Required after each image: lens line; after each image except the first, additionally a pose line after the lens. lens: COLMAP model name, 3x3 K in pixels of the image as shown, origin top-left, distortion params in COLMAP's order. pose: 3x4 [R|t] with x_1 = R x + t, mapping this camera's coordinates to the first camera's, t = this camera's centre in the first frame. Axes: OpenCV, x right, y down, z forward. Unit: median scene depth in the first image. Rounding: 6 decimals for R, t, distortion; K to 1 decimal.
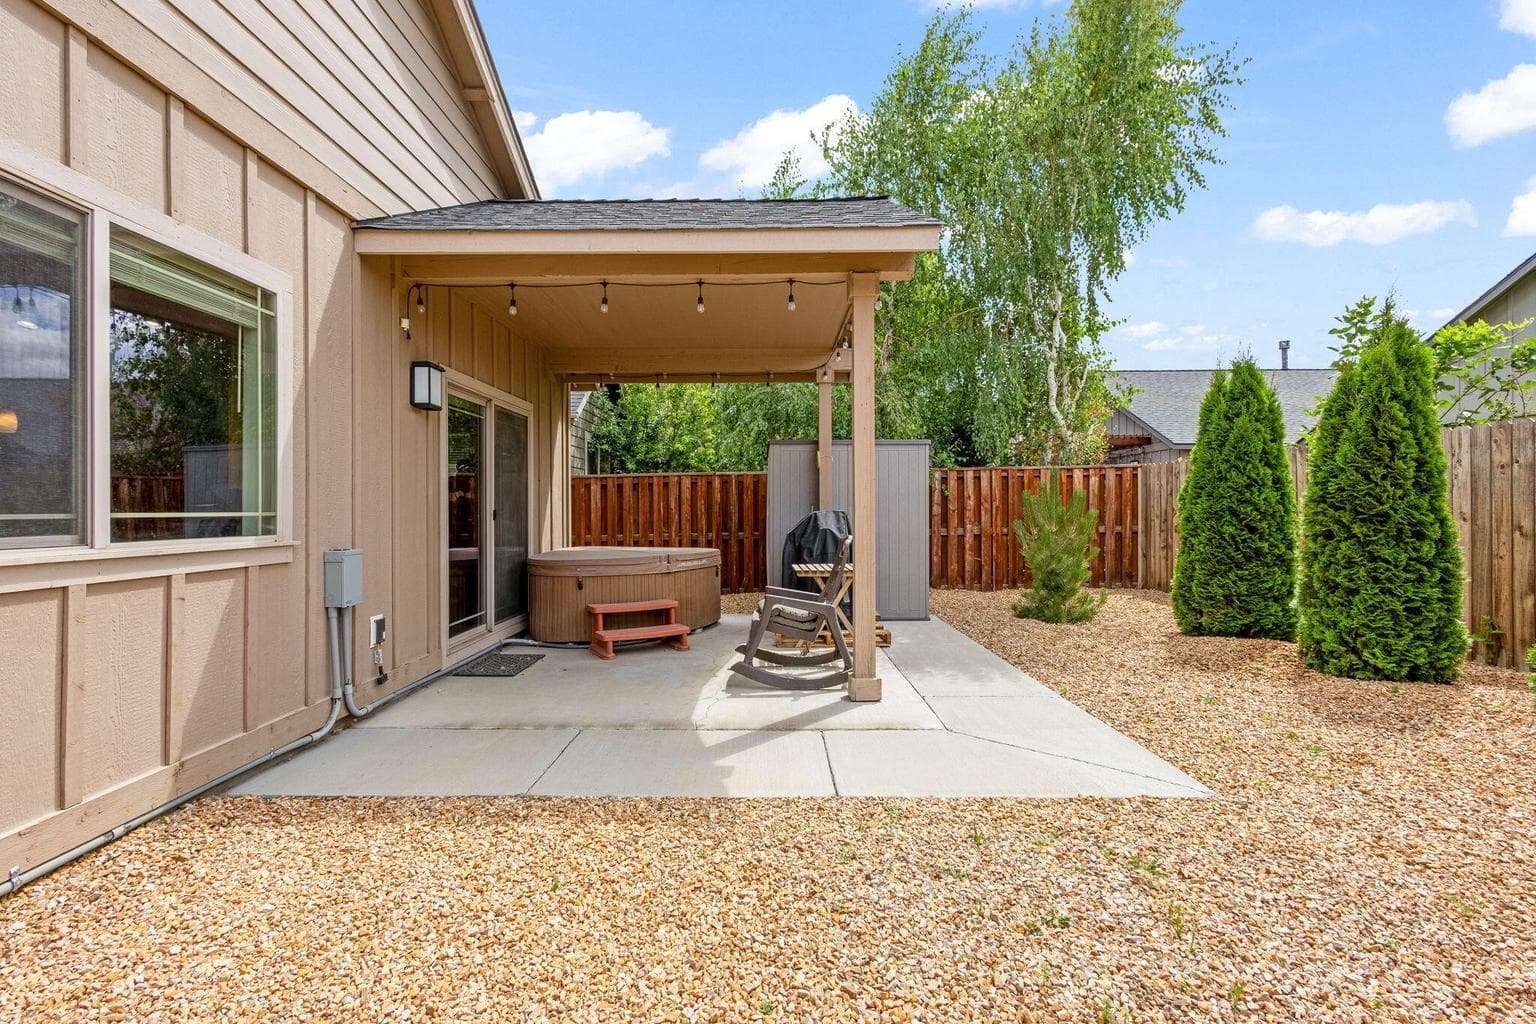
lens RADIAL K [[701.0, 0, 768.0], [0, 701.0, 512.0], [0, 0, 1]] dist [0.002036, -0.000363]
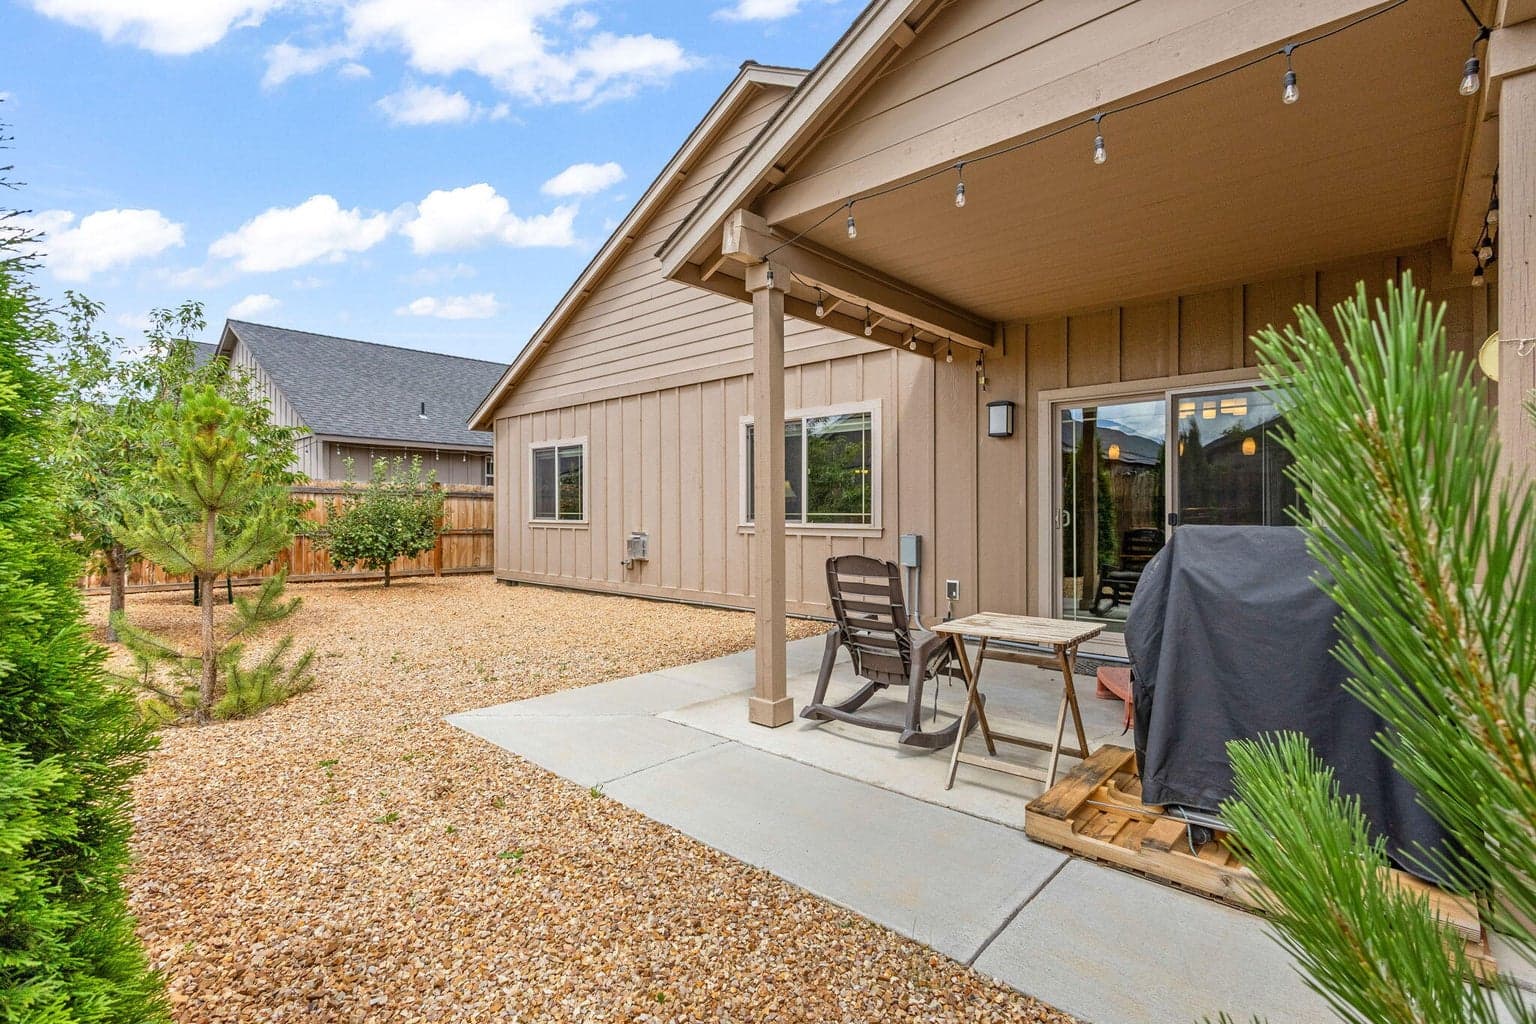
lens RADIAL K [[701.0, 0, 768.0], [0, 701.0, 512.0], [0, 0, 1]] dist [0.002036, -0.000363]
pose [[-0.668315, 0.000532, -0.743878, 1.210529], [-0.005040, 0.999974, 0.005243, -0.015888], [0.743861, 0.007253, -0.668295, 2.360371]]
